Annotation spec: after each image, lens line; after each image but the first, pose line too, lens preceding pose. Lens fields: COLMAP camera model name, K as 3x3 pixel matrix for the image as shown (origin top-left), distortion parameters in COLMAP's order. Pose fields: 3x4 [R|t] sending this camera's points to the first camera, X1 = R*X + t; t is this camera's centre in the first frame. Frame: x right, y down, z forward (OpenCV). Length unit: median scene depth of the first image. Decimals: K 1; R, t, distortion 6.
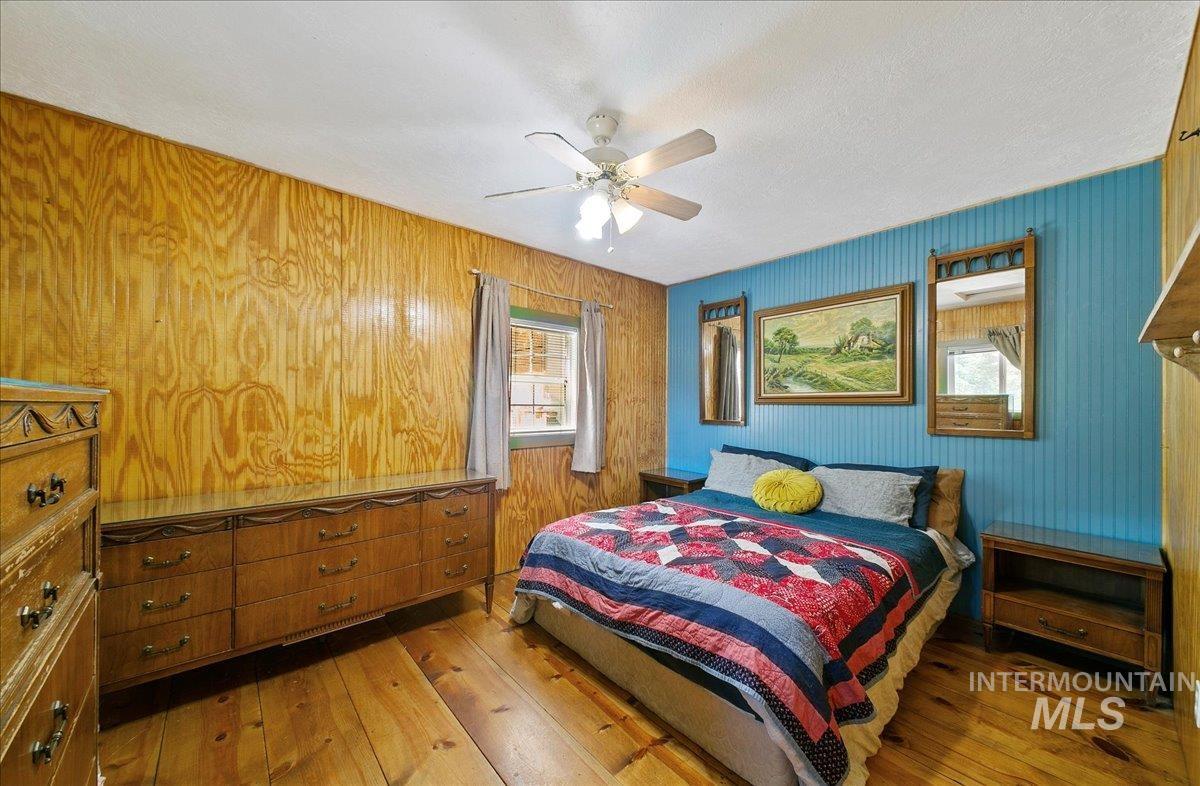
lens RADIAL K [[438.6, 0, 599.5], [0, 438.6, 399.7], [0, 0, 1]] dist [0.015873, -0.000110]
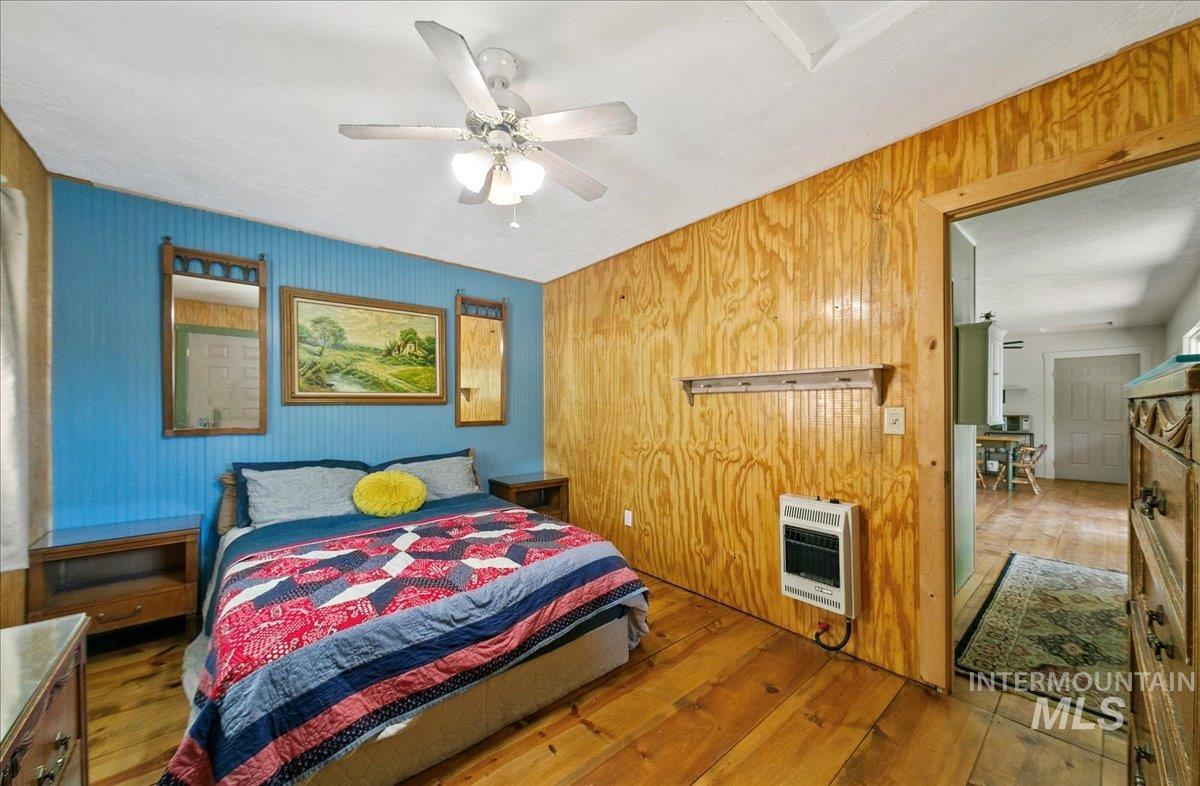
lens RADIAL K [[438.6, 0, 599.5], [0, 438.6, 399.7], [0, 0, 1]] dist [0.015873, -0.000110]
pose [[-0.022846, 0.006398, 0.999719, -0.660490], [-0.006957, 0.999954, -0.006559, 0.004197], [-0.999715, -0.007105, -0.022800, 0.658683]]
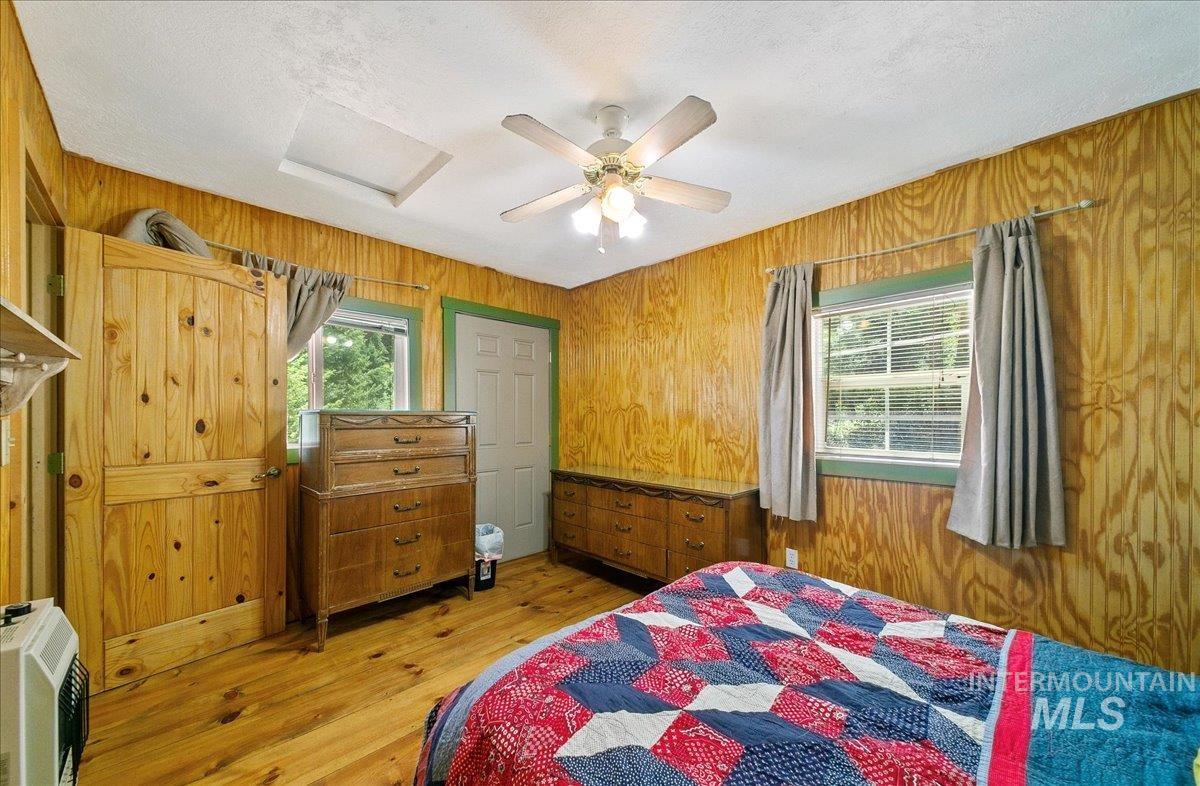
lens RADIAL K [[421.8, 0, 570.5], [0, 421.8, 410.1], [0, 0, 1]] dist [-0.000059, -0.000033]
pose [[0.028668, -0.022275, -0.999341, 0.714875], [0.005509, 0.999740, -0.022126, 0.016310], [0.999574, -0.004871, 0.028783, 0.697985]]
